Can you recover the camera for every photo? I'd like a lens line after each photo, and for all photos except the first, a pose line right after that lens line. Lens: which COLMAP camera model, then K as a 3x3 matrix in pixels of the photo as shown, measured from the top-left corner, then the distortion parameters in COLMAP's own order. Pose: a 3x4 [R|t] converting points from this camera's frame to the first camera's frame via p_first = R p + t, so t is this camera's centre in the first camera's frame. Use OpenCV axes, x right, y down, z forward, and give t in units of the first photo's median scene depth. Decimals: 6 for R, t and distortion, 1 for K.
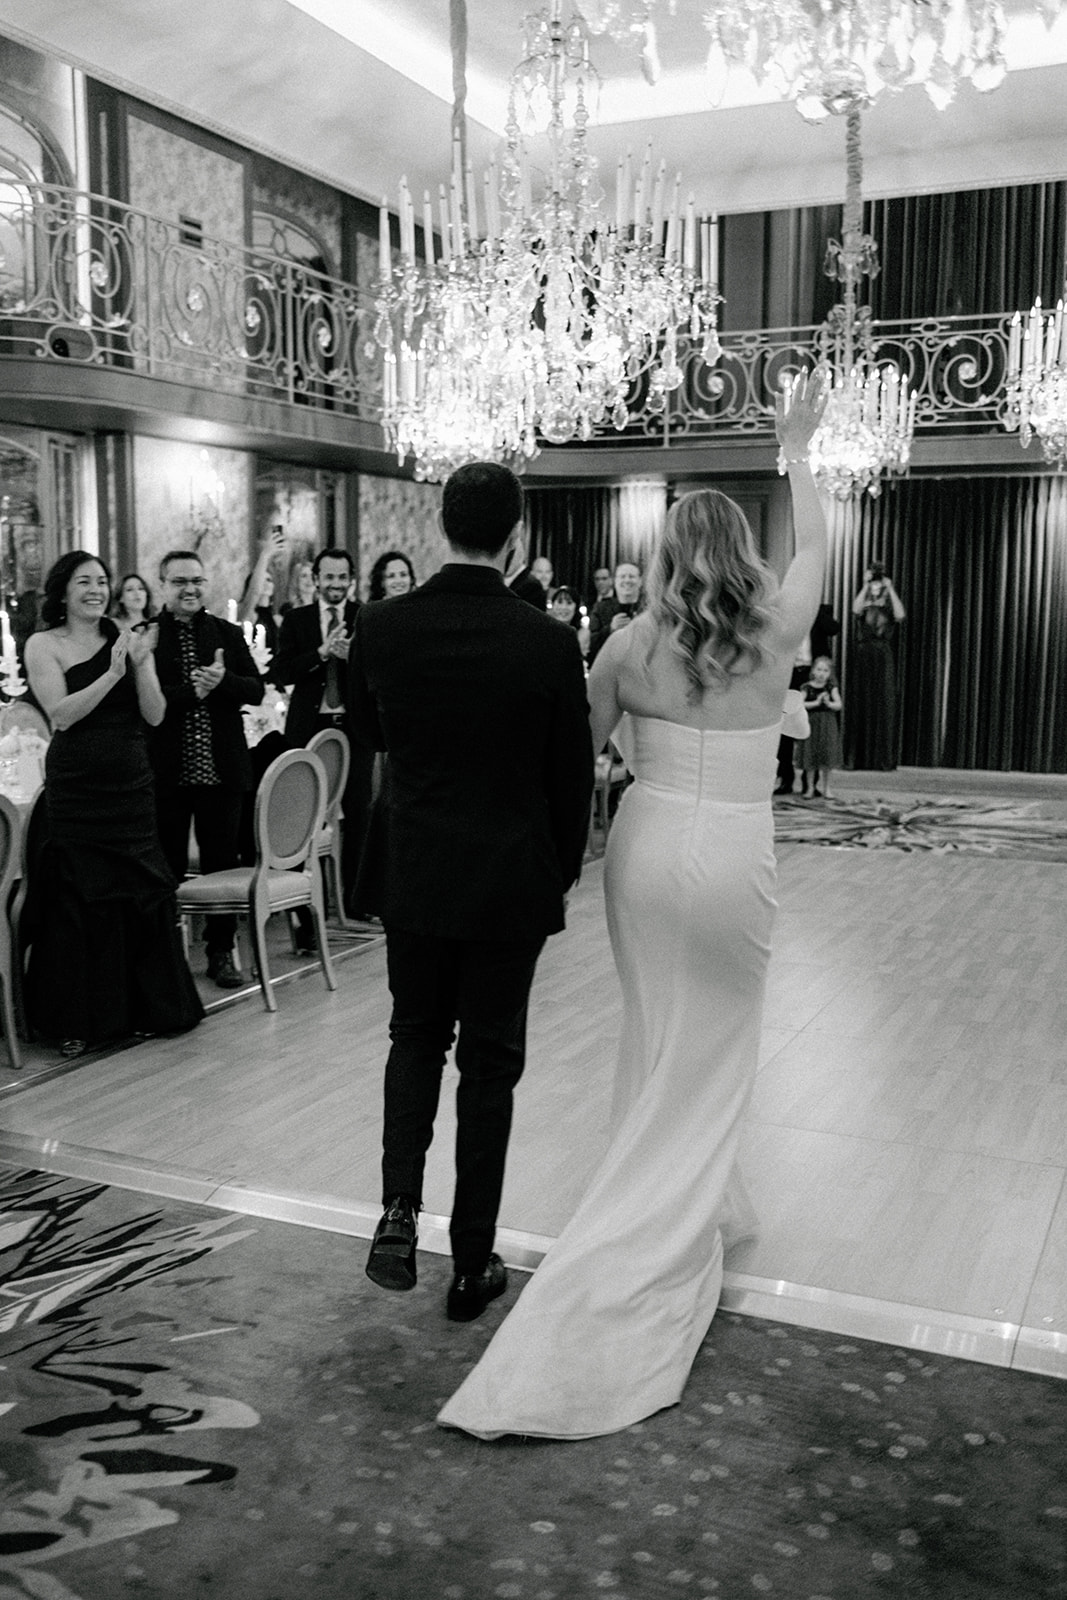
lens RADIAL K [[1518.8, 0, 533.6], [0, 1518.8, 799.0], [0, 0, 1]] dist [-0.053189, 0.000000]
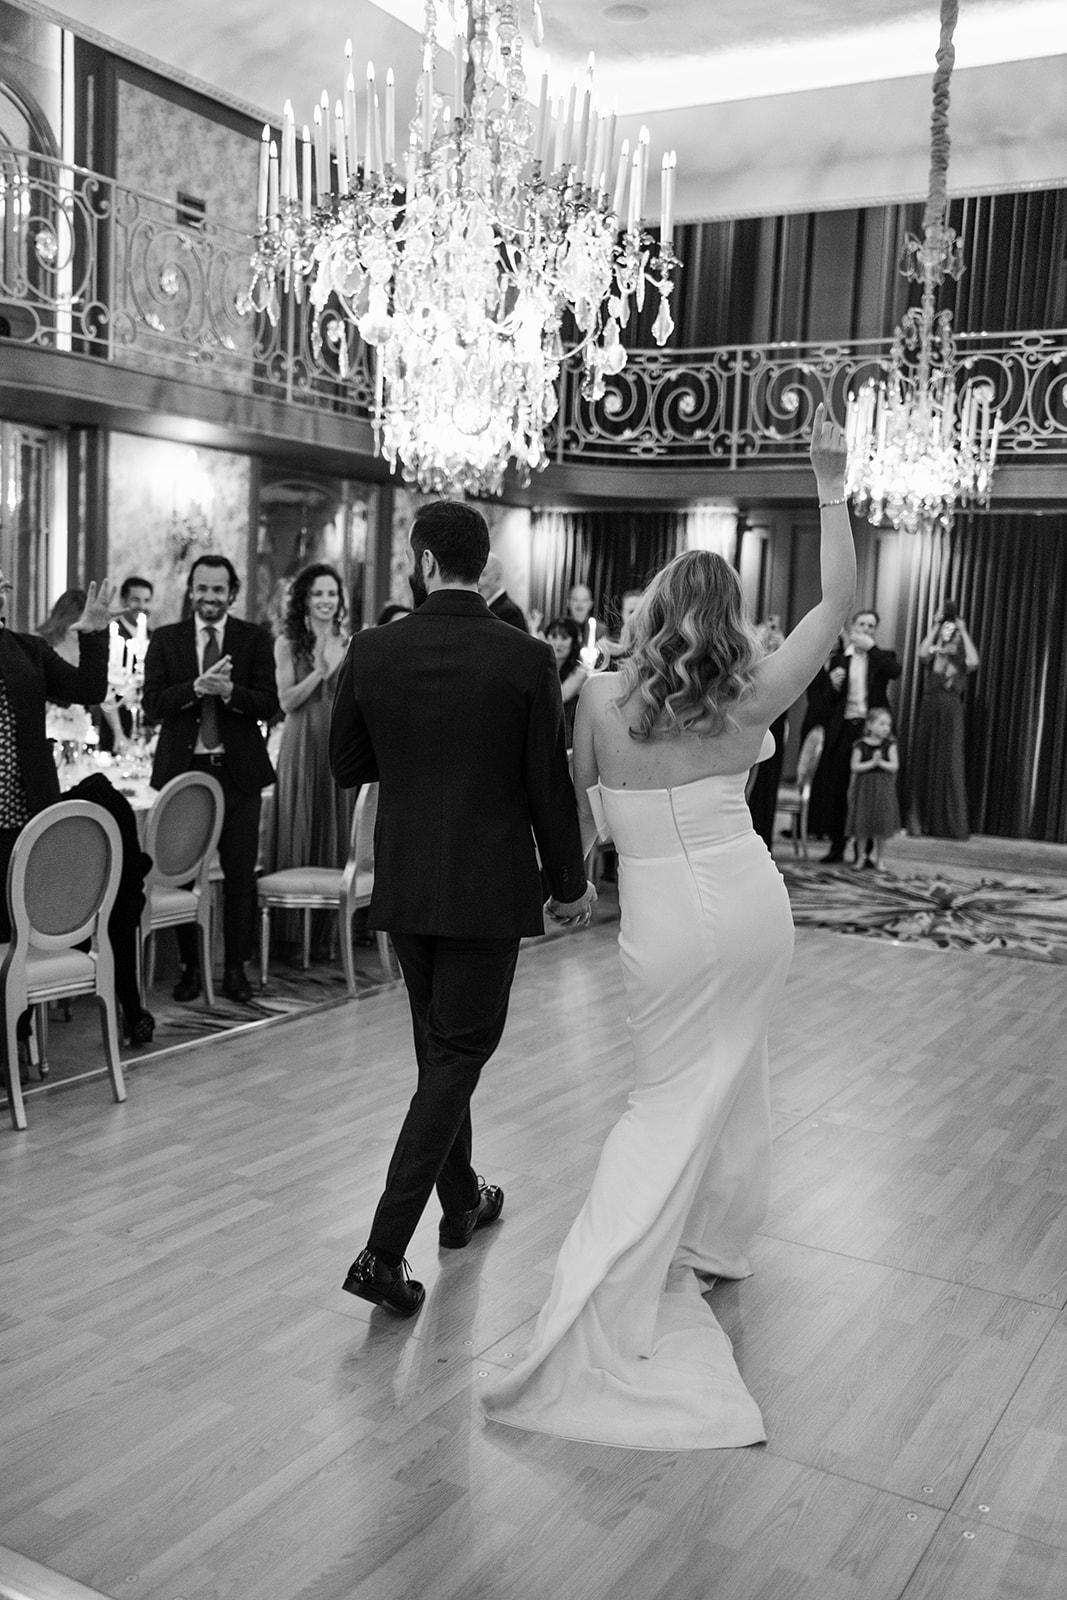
lens RADIAL K [[1518.8, 0, 533.2], [0, 1518.8, 805.8], [0, 0, 1]] dist [-0.053189, 0.000000]
pose [[0.994212, 0.052436, -0.093767, 0.081524], [-0.053941, 0.998452, -0.013586, -0.016752], [0.092910, 0.018565, 0.995501, 0.119851]]
